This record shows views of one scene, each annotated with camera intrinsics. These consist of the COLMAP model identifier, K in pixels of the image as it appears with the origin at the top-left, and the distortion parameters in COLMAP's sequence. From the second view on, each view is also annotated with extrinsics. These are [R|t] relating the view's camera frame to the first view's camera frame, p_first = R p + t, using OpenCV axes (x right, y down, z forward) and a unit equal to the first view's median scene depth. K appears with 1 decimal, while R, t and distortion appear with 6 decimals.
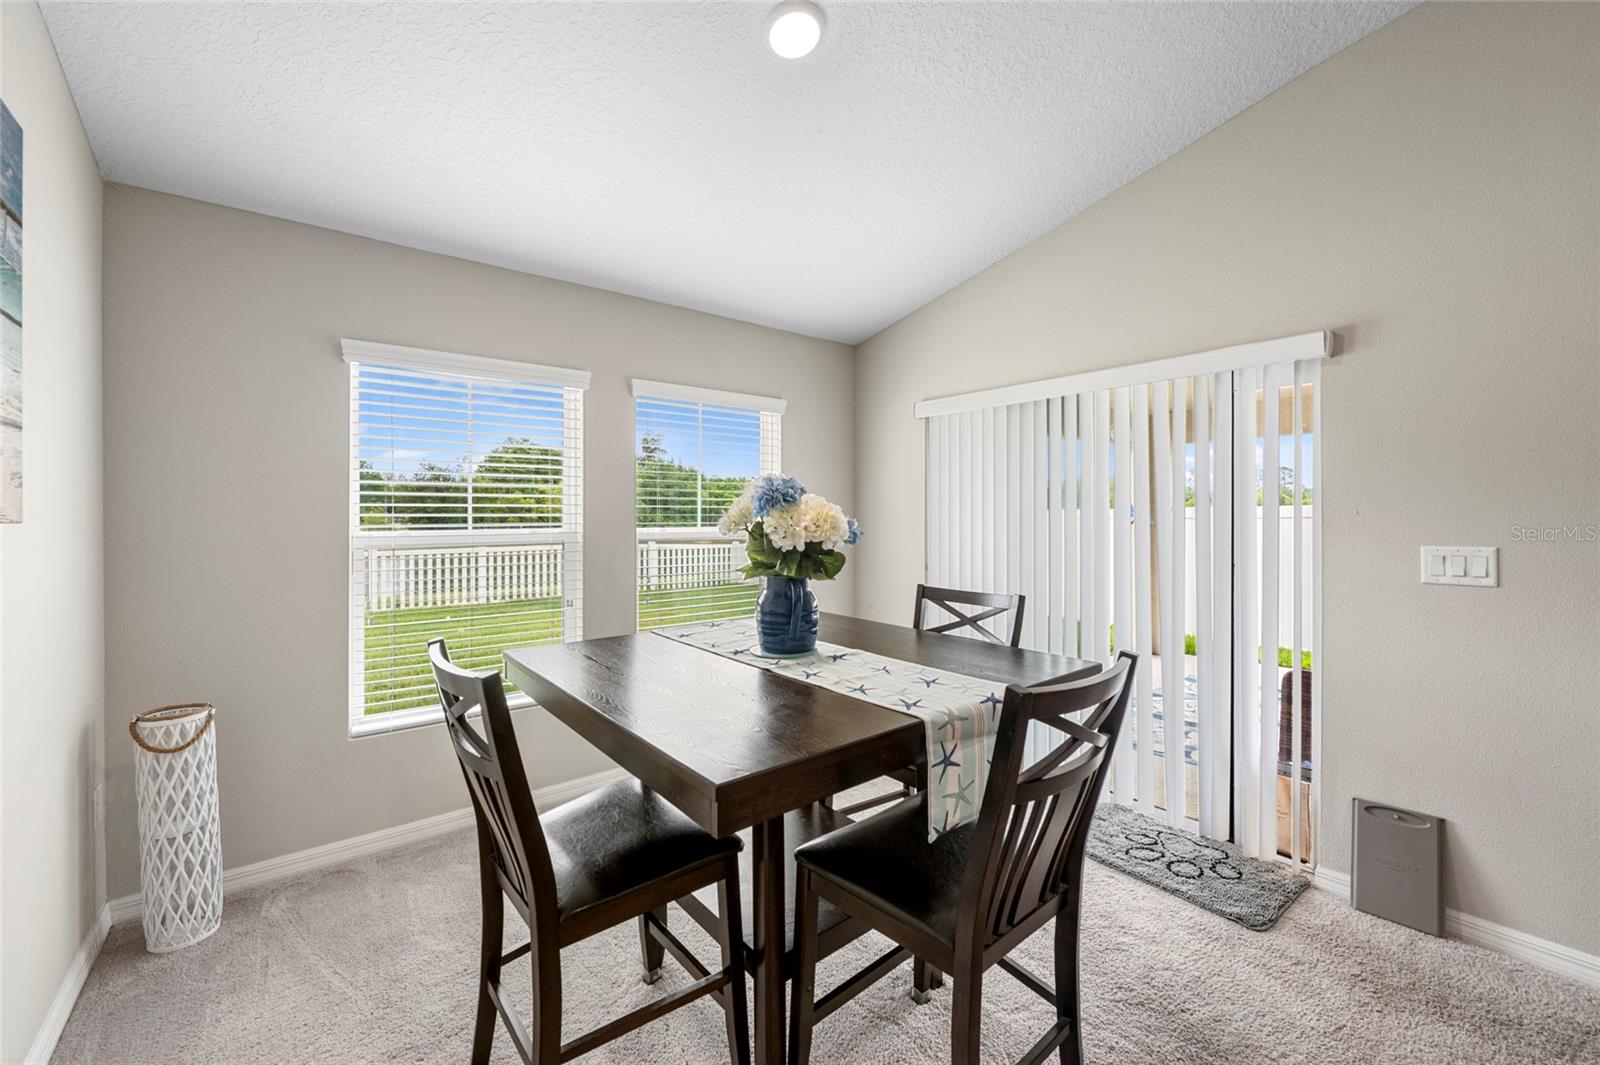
lens RADIAL K [[636.2, 0, 804.6], [0, 636.2, 509.7], [0, 0, 1]] dist [-0.001298, -0.000327]
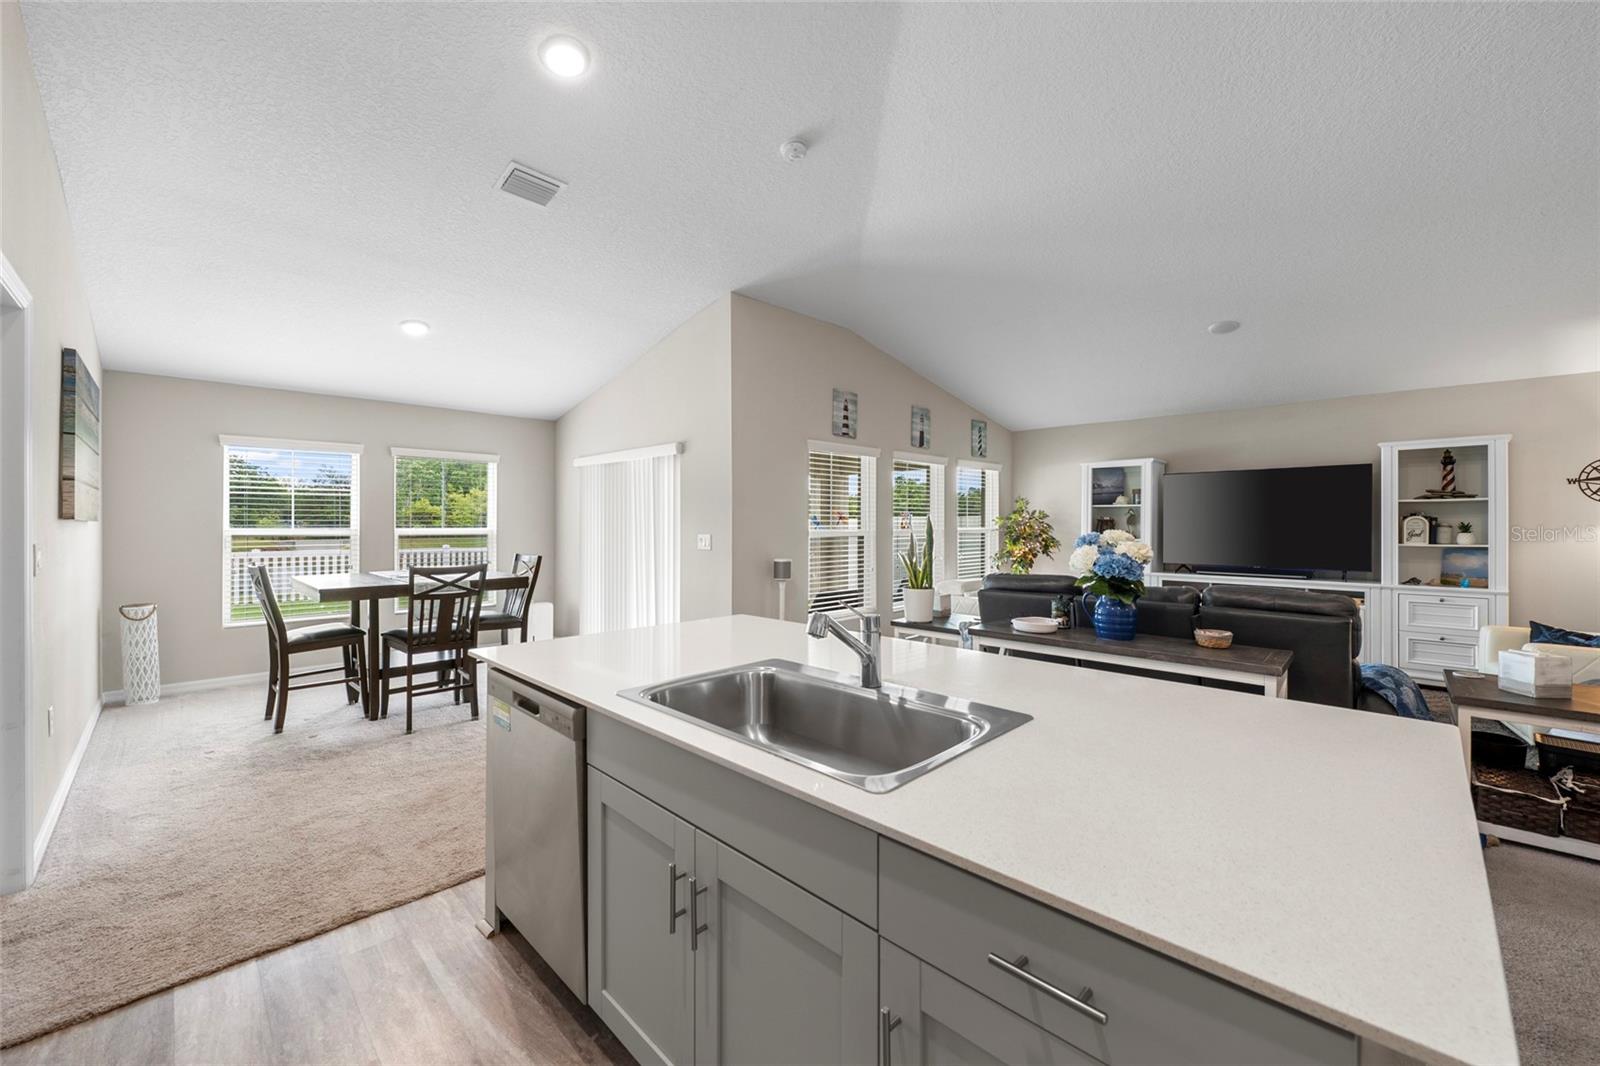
lens RADIAL K [[636.1, 0, 797.7], [0, 636.1, 520.8], [0, 0, 1]] dist [-0.002205, -0.000393]
pose [[0.994568, 0.006545, 0.103885, 1.114523], [-0.006358, 0.999978, -0.002138, 0.007638], [-0.103897, 0.001466, 0.994587, -1.498826]]
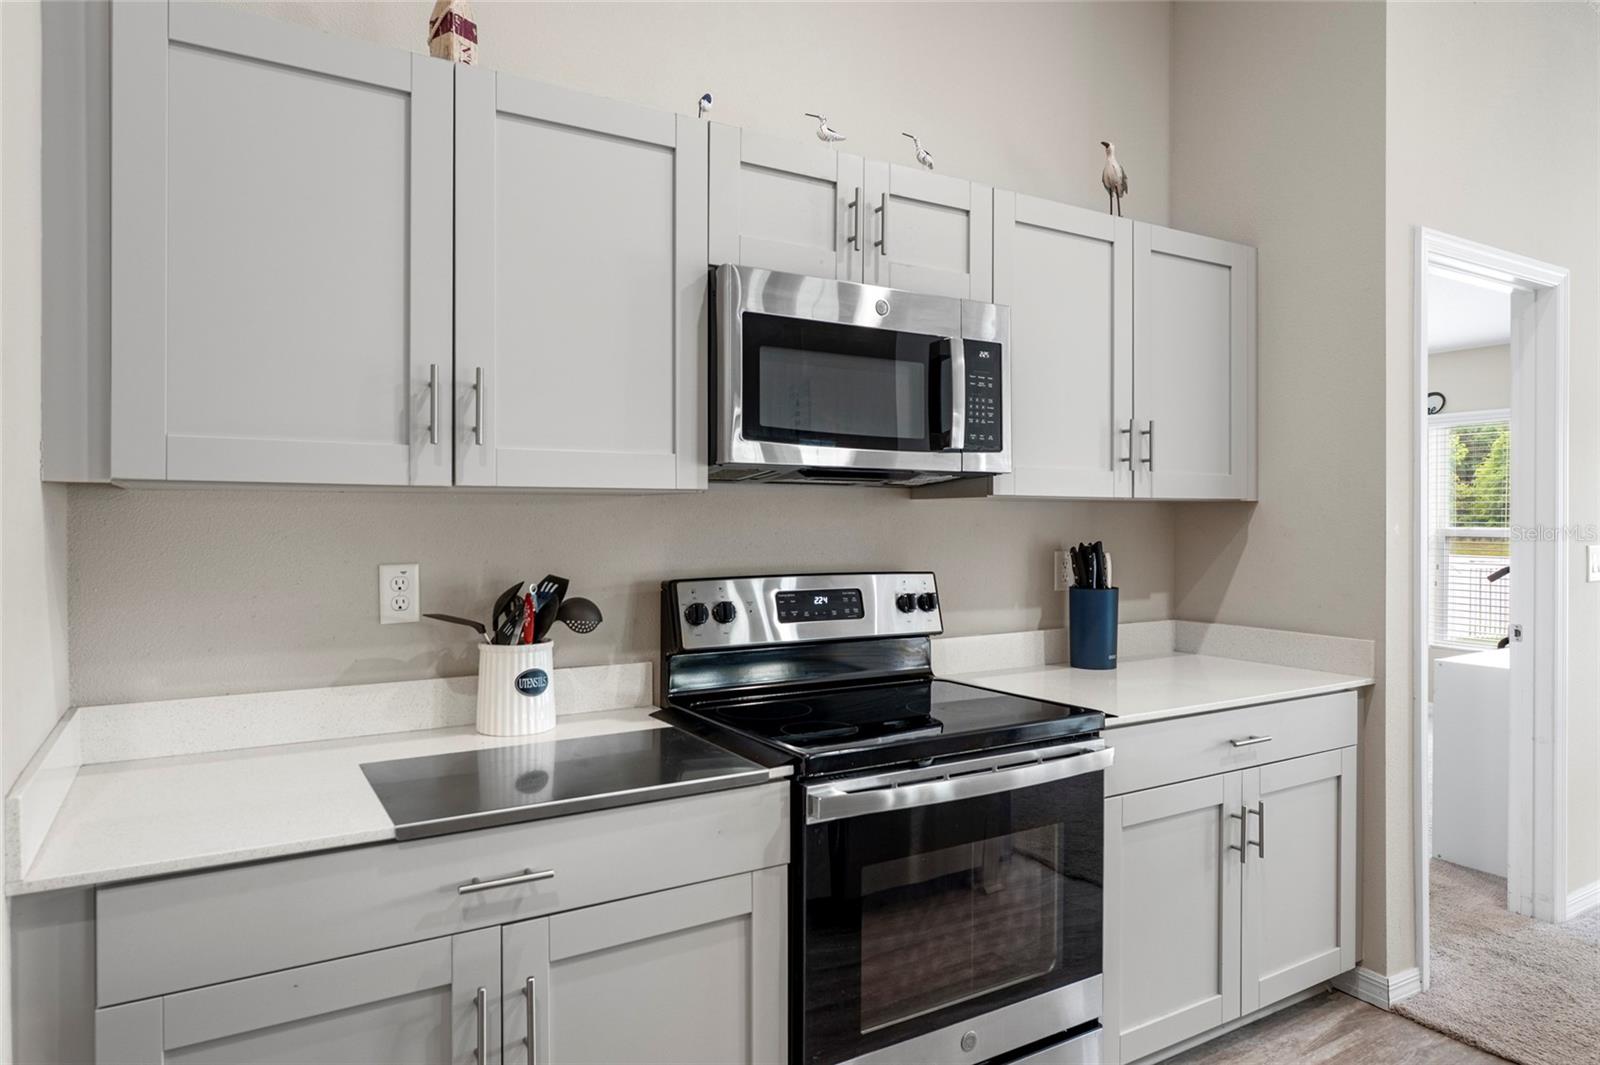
lens RADIAL K [[971.3, 0, 797.9], [0, 971.3, 529.7], [0, 0, 1]] dist [-0.004125, 0.001391]
pose [[-0.129480, 0.013243, -0.991494, 1.576958], [0.003996, 0.999910, 0.012833, 0.004328], [0.991574, -0.002300, -0.129521, -1.249444]]
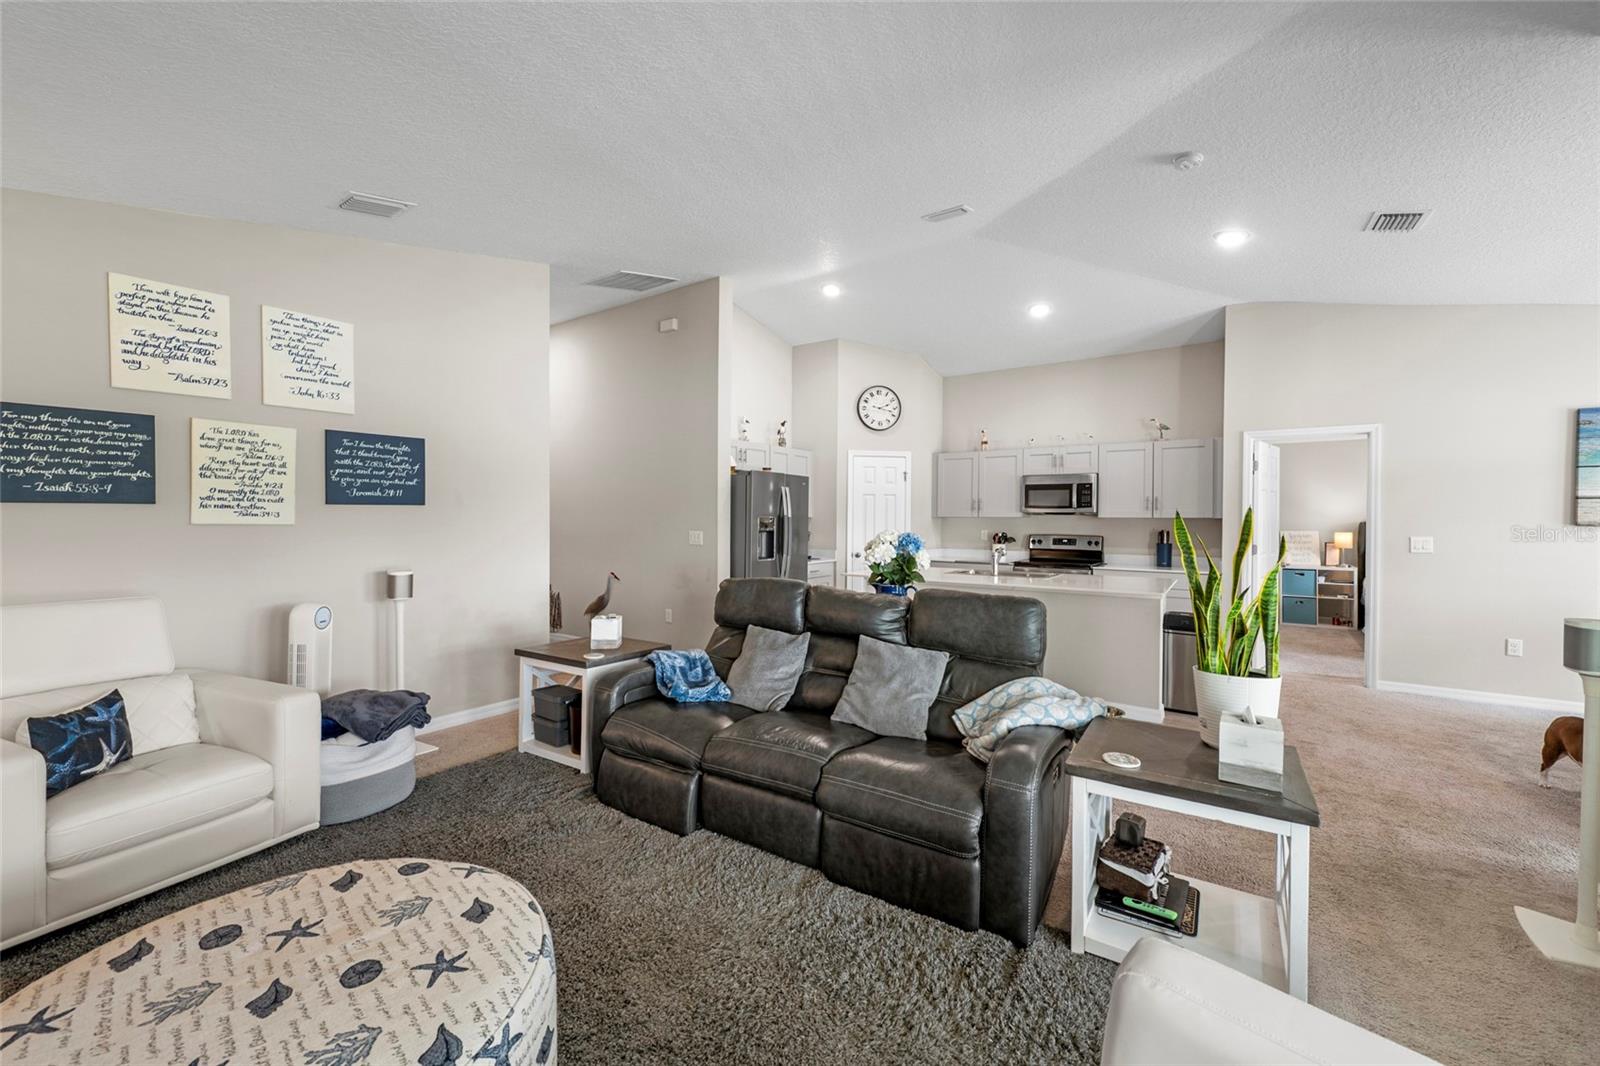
lens RADIAL K [[636.1, 0, 797.6], [0, 636.1, 518.8], [0, 0, 1]] dist [-0.002205, -0.000393]
pose [[-0.960612, -0.001785, -0.277888, 2.771773], [-0.001062, 0.999996, -0.002752, -0.003251], [0.277892, -0.002349, -0.960610, 1.548708]]
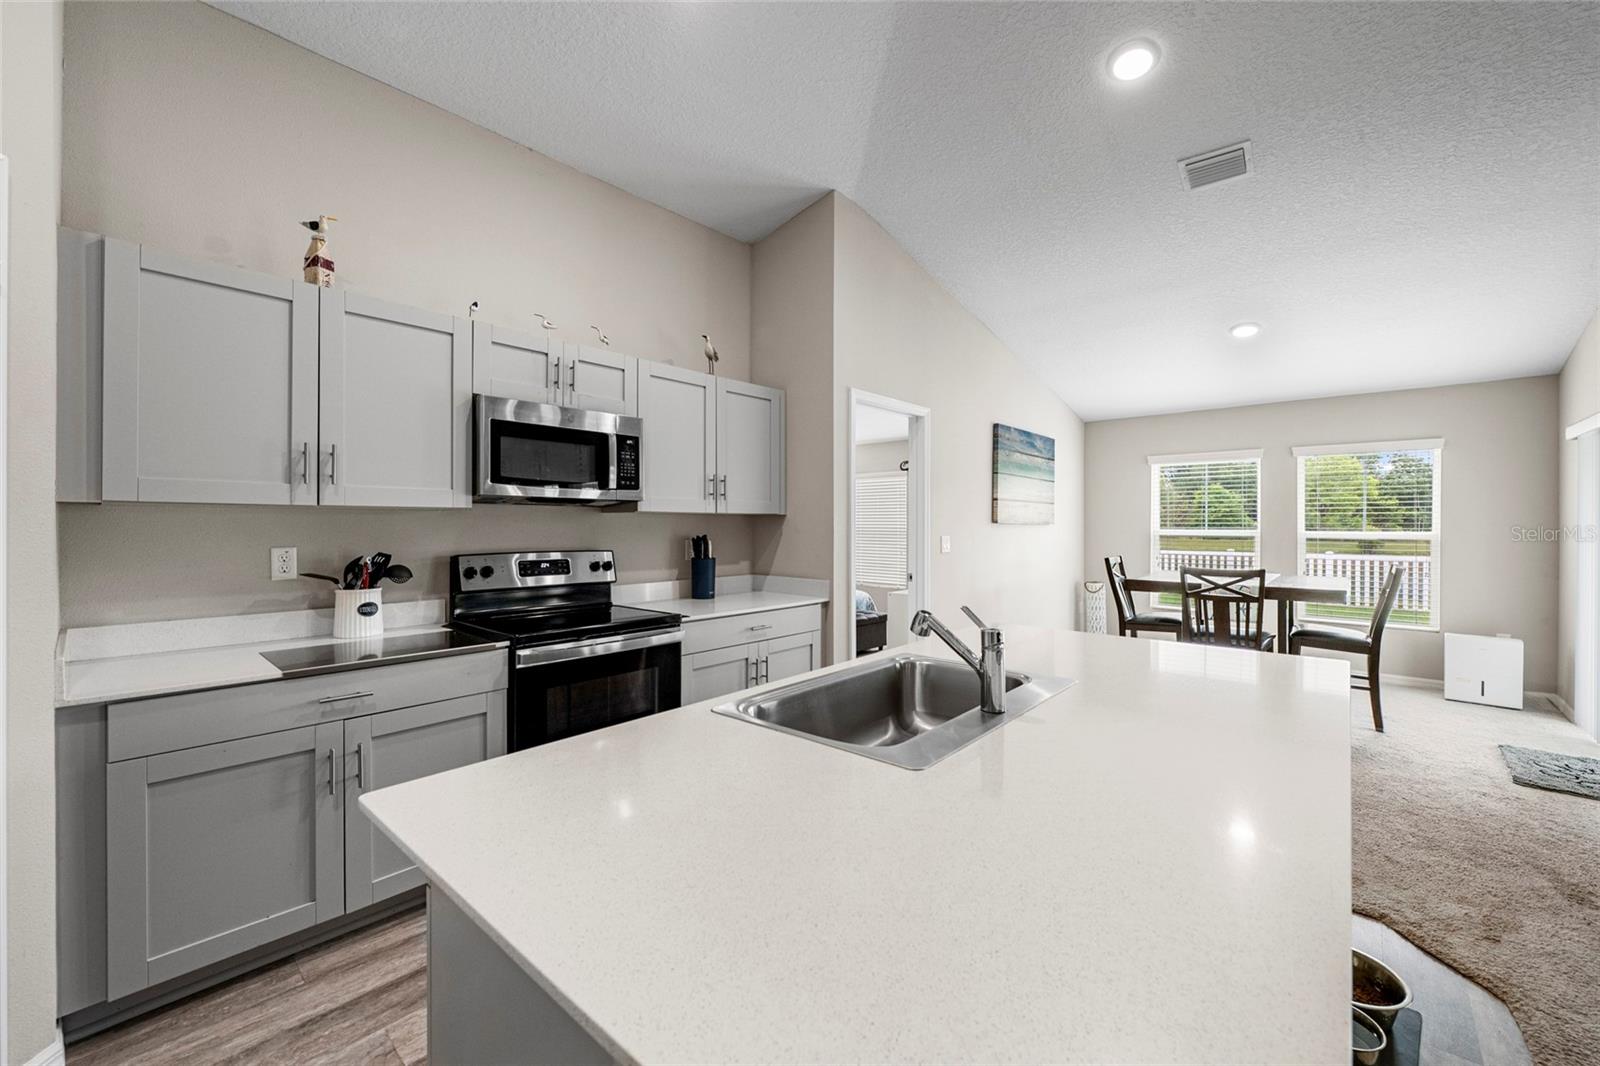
lens RADIAL K [[636.1, 0, 803.9], [0, 636.1, 527.4], [0, 0, 1]] dist [-0.002205, -0.000393]
pose [[0.169978, 0.008967, -0.985407, 1.971986], [0.000660, 0.999957, 0.009213, 0.003453], [0.985448, -0.002216, 0.169965, -1.031322]]
